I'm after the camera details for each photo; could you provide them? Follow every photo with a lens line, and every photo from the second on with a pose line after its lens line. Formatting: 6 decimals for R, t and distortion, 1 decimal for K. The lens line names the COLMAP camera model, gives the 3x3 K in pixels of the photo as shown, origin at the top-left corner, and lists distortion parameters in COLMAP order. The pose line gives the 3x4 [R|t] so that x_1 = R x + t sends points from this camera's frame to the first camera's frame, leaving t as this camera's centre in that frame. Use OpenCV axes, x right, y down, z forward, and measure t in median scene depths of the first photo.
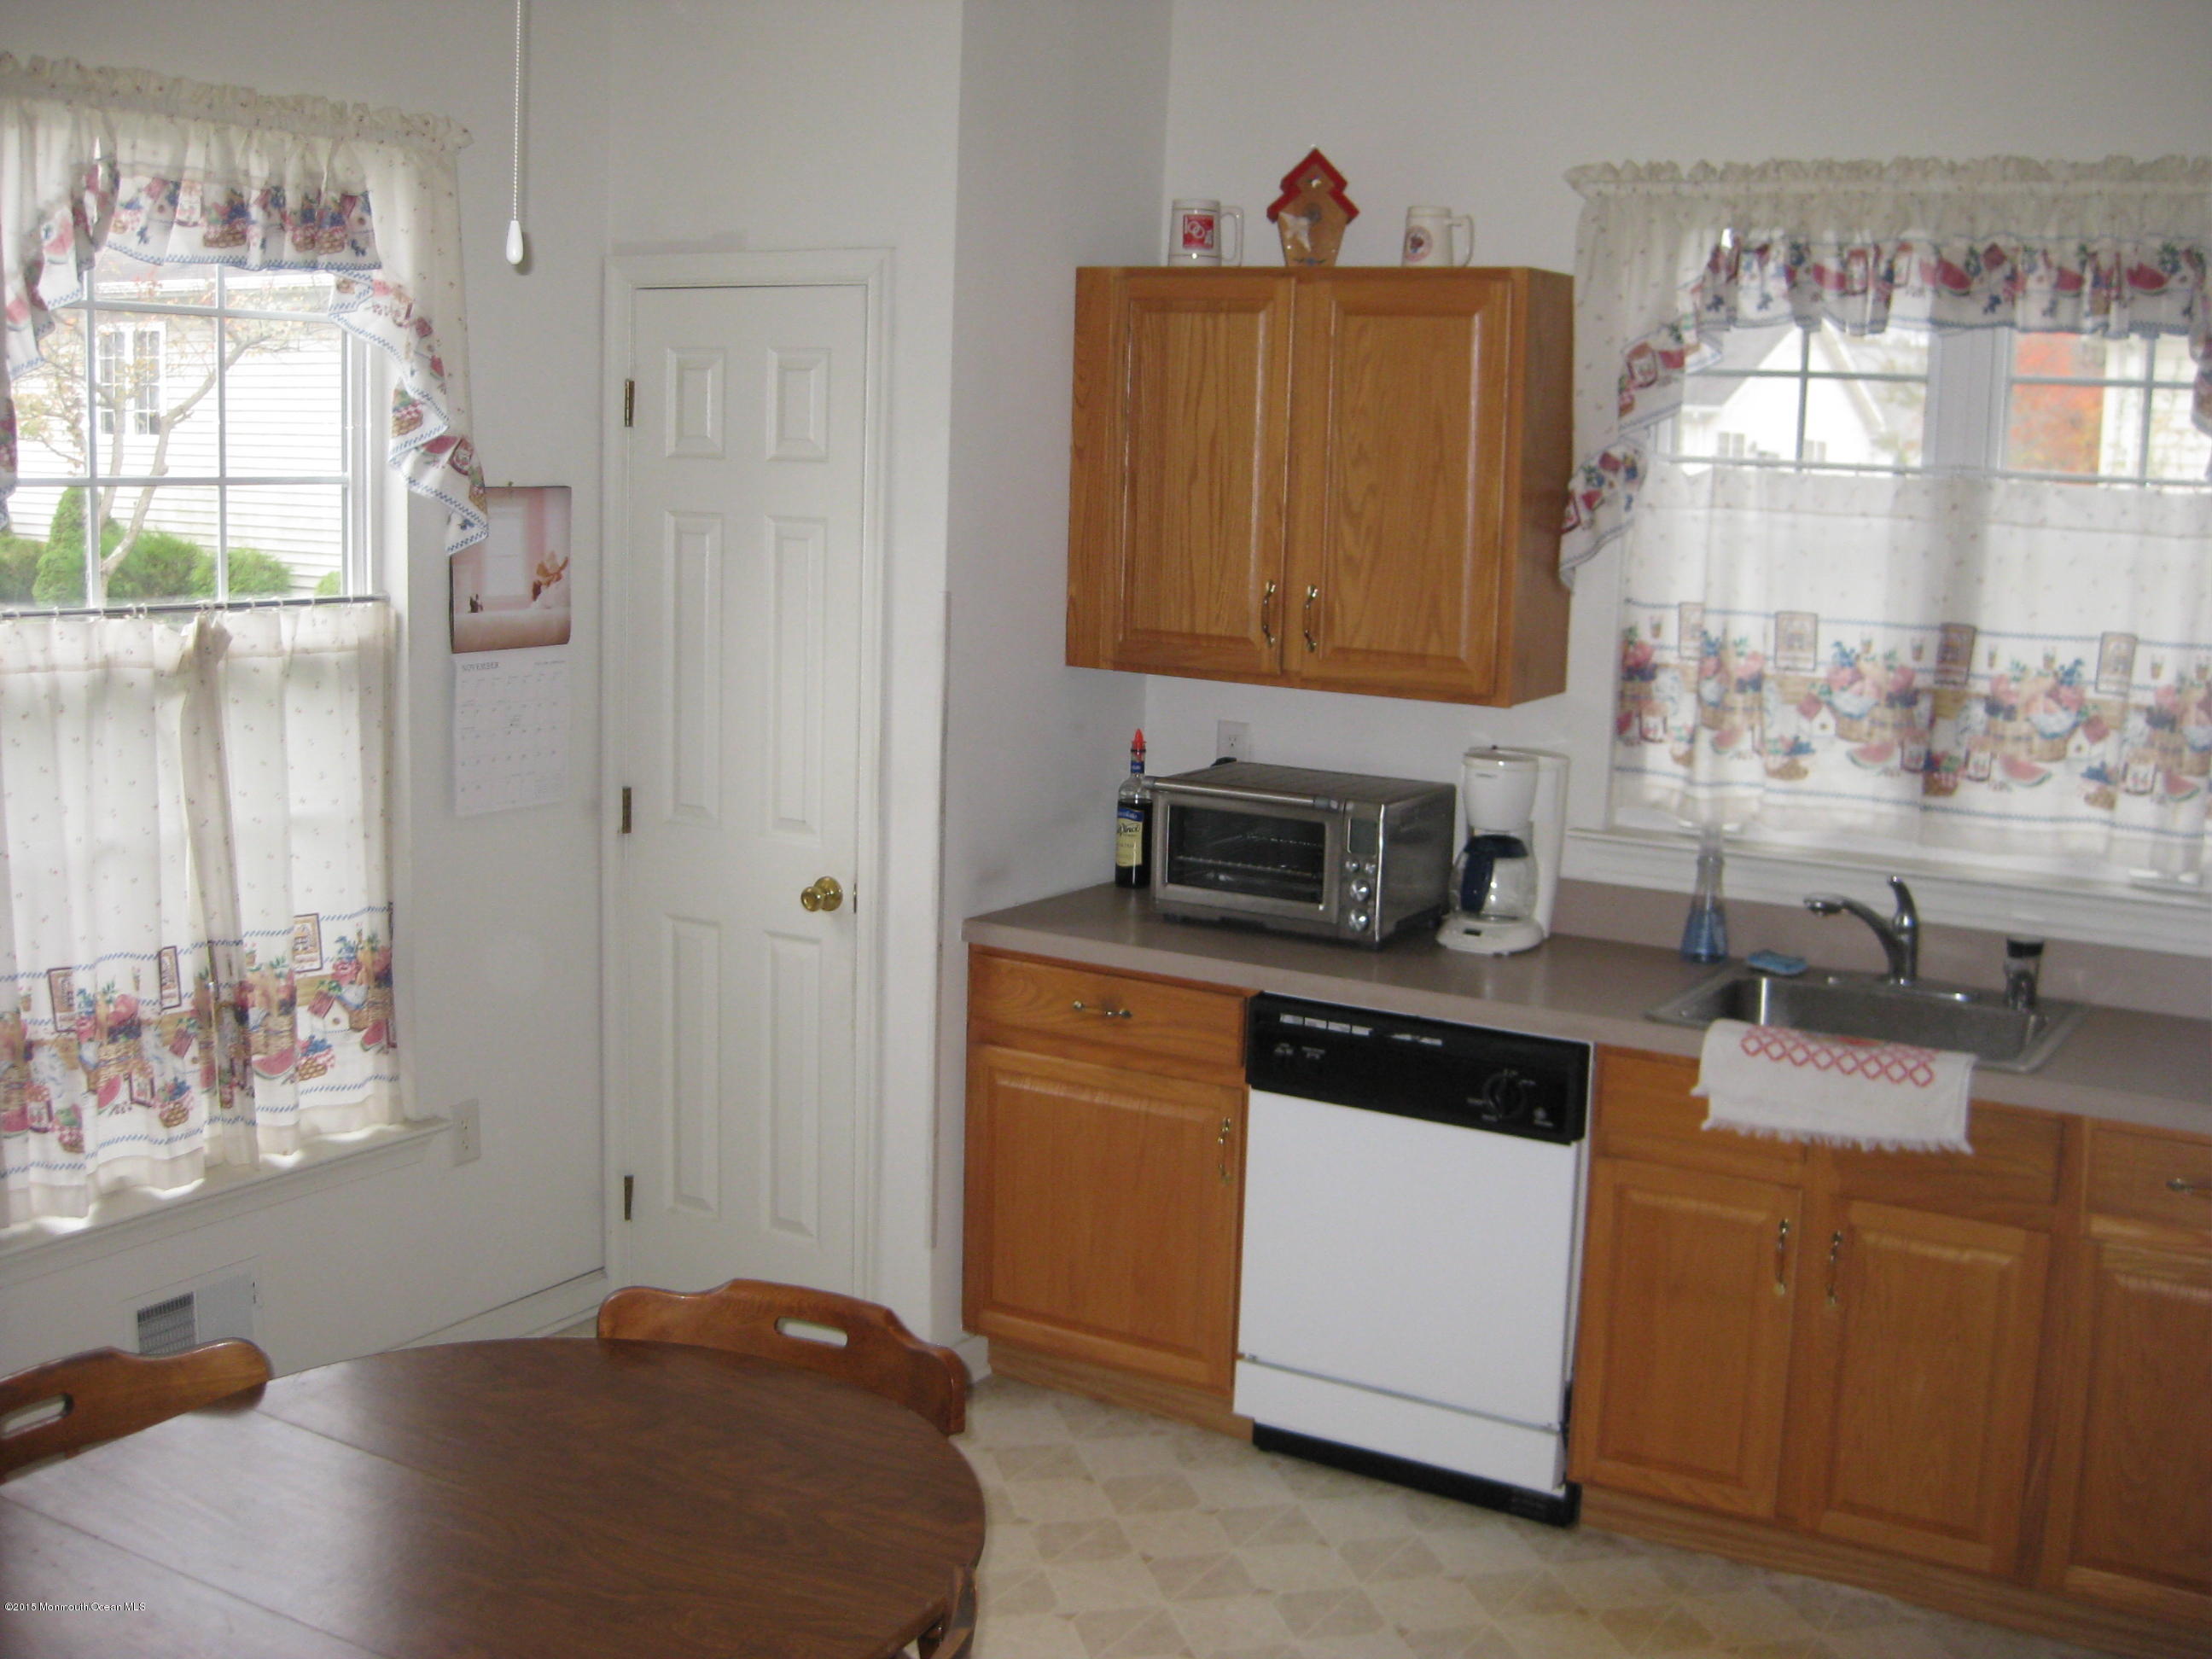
lens RADIAL K [[2452.1, 0, 1119.8], [0, 2452.1, 799.4], [0, 0, 1]] dist [-0.135298, 0.000000]
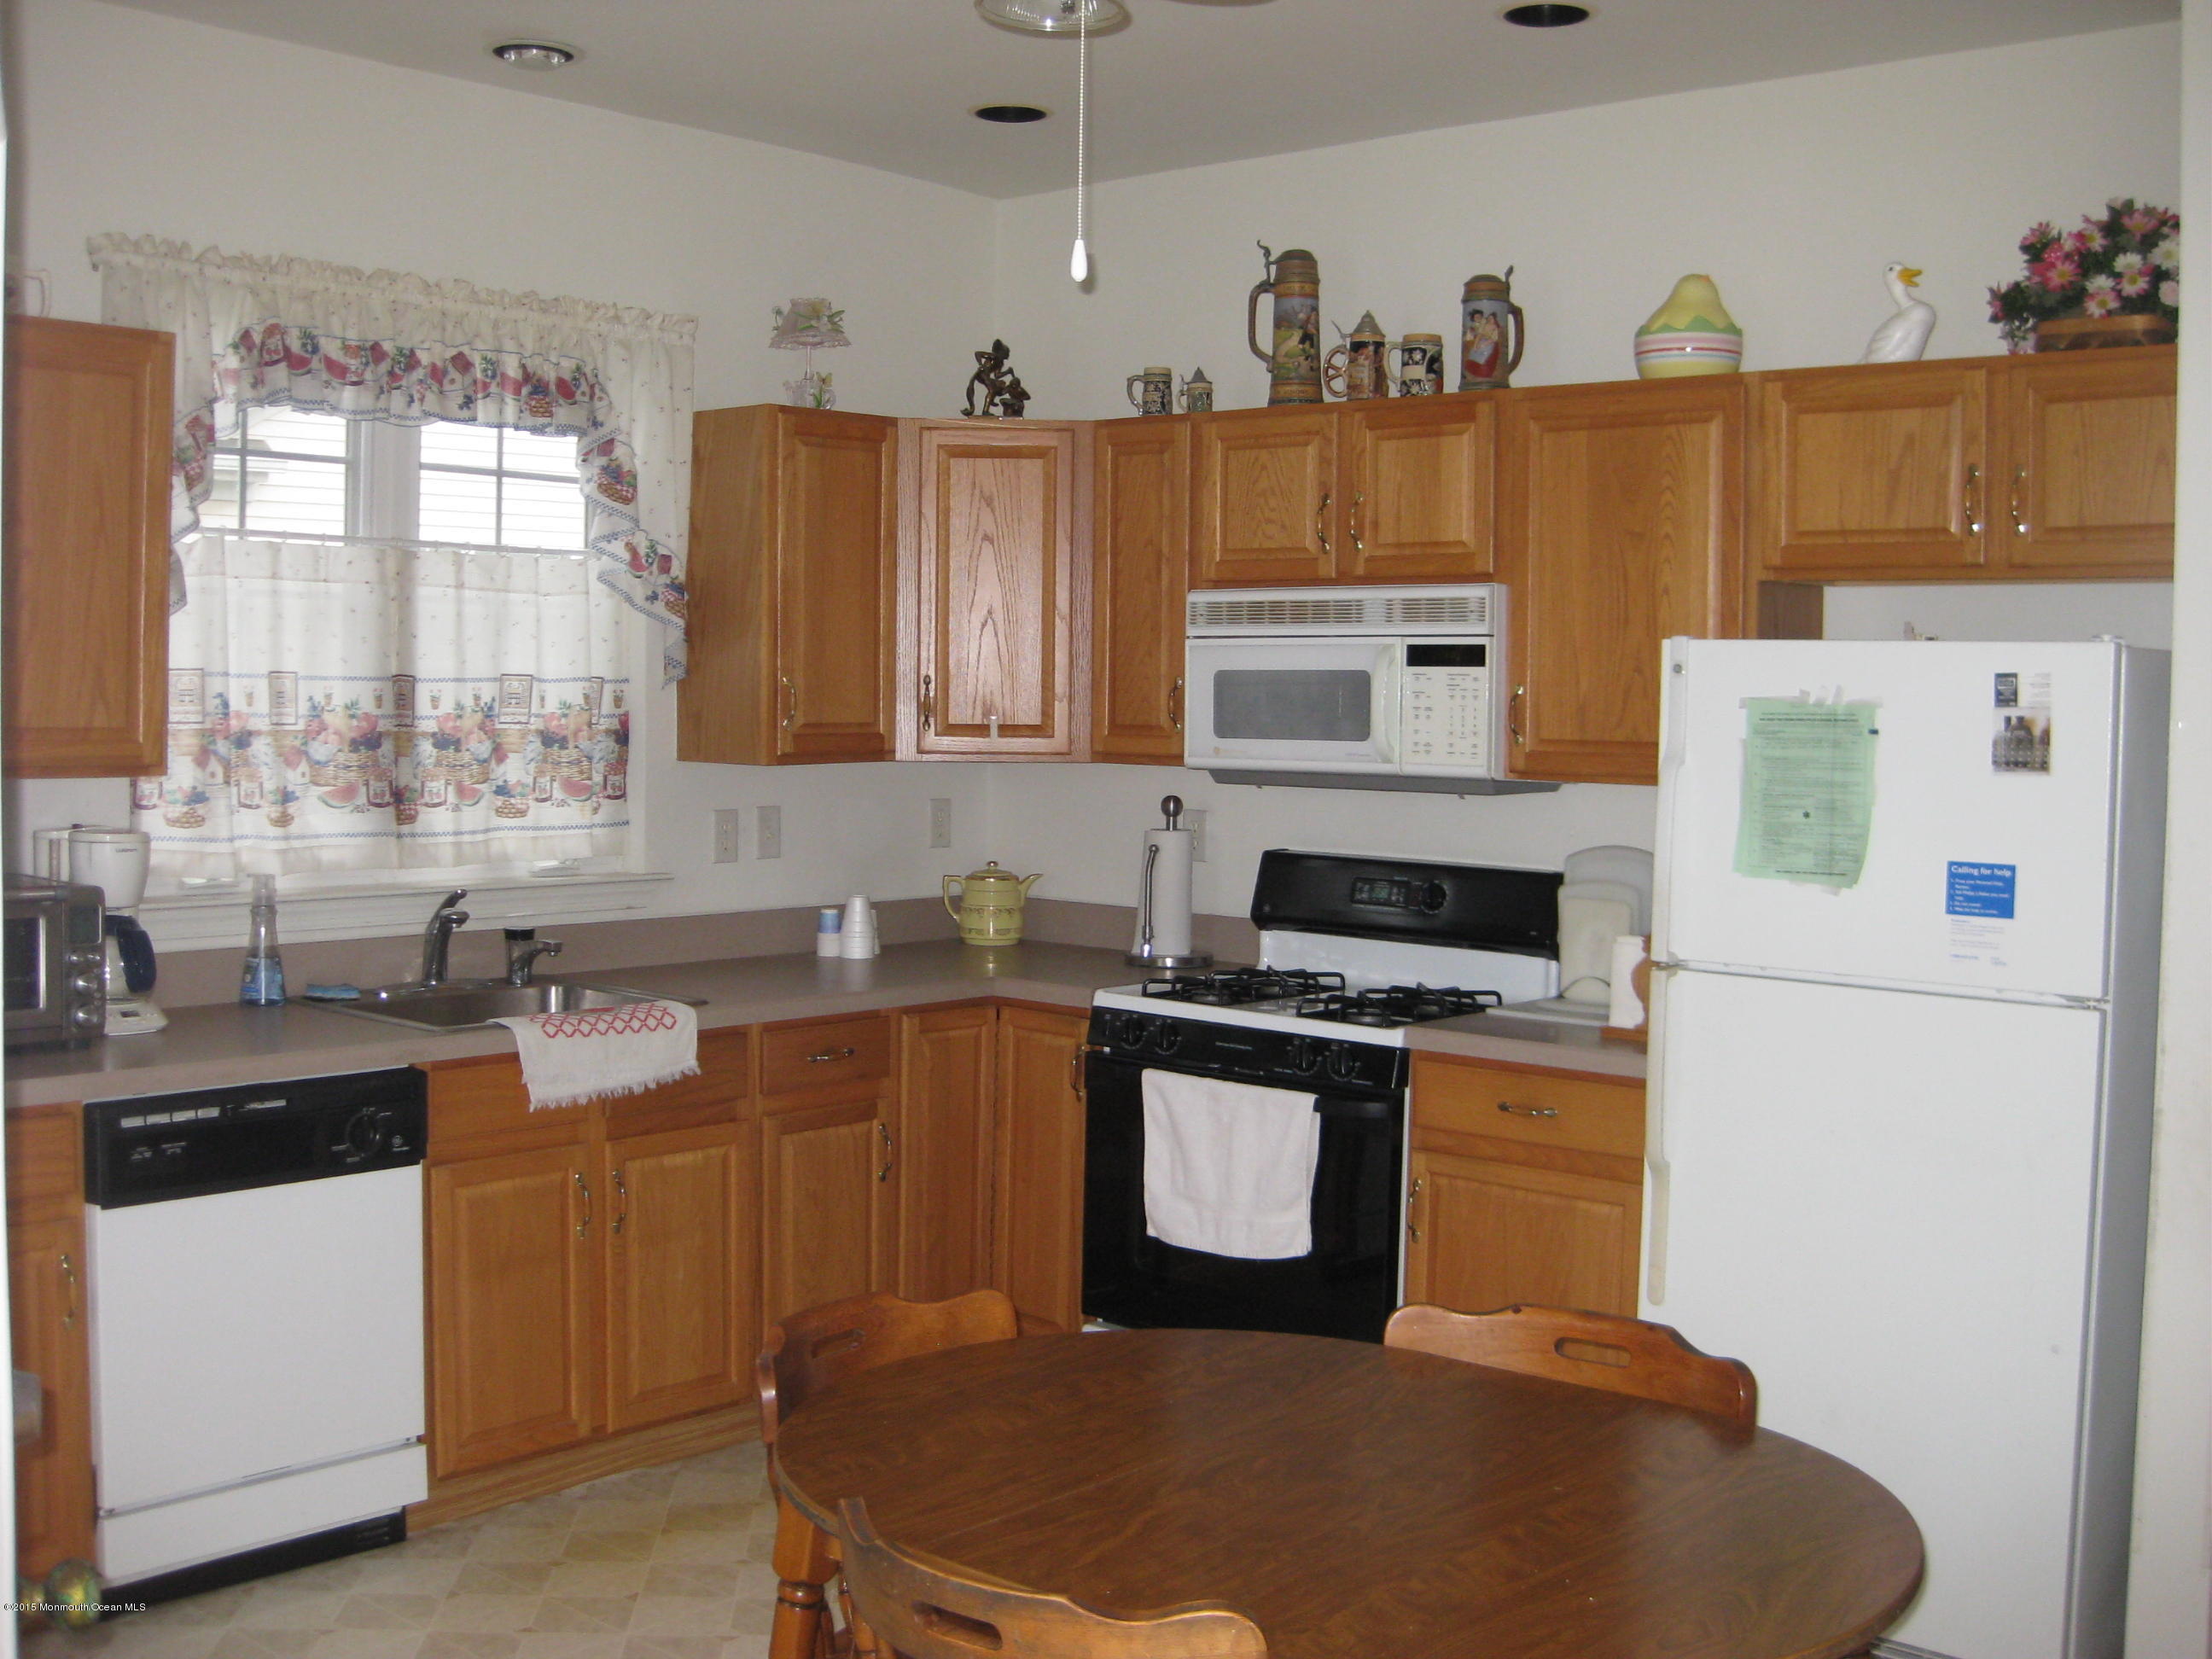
lens RADIAL K [[2452.1, 0, 1072.0], [0, 2452.1, 774.4], [0, 0, 1]] dist [-0.135298, 0.000000]
pose [[0.186992, -0.064012, 0.980274, -0.747245], [0.130630, 0.990633, 0.039770, -0.029639], [-0.973637, 0.120617, 0.193602, 0.471170]]
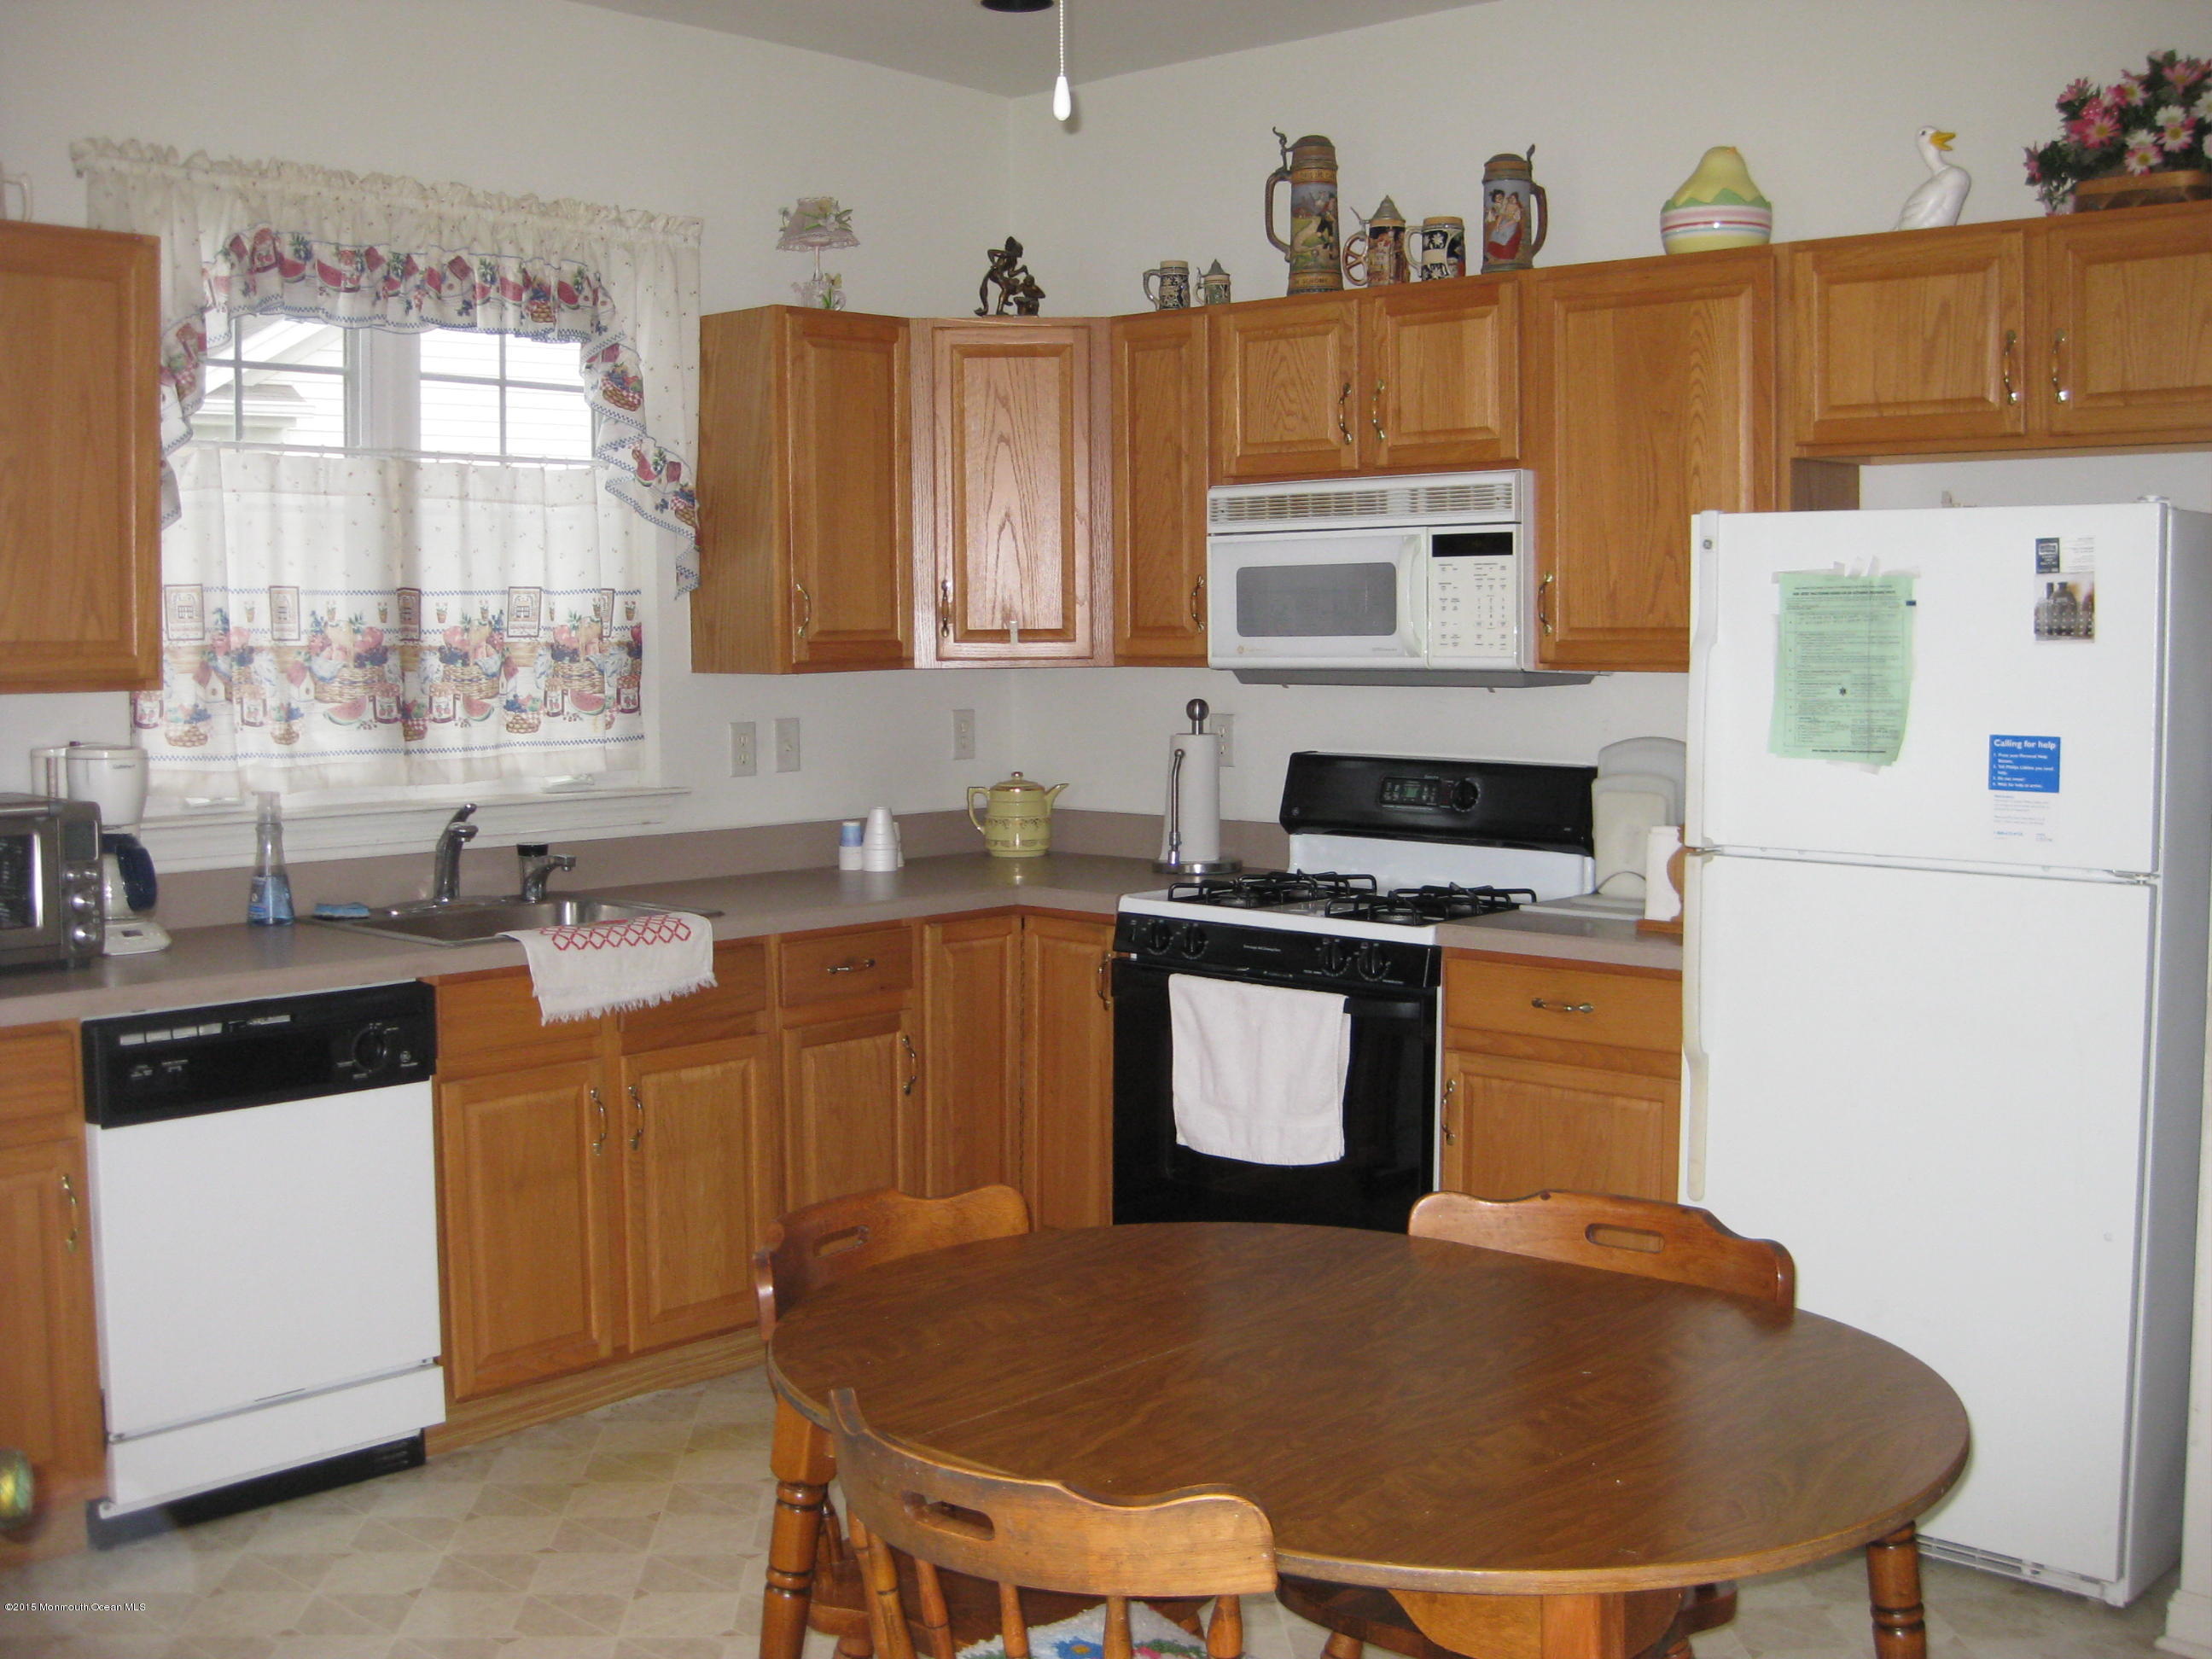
lens RADIAL K [[2452.1, 0, 1081.2], [0, 2452.1, 781.1], [0, 0, 1]] dist [-0.135298, 0.000000]
pose [[0.200765, -0.094196, 0.975100, -0.720463], [0.150642, 0.986496, 0.064281, -0.008293], [-0.967988, 0.133985, 0.212244, 0.466341]]
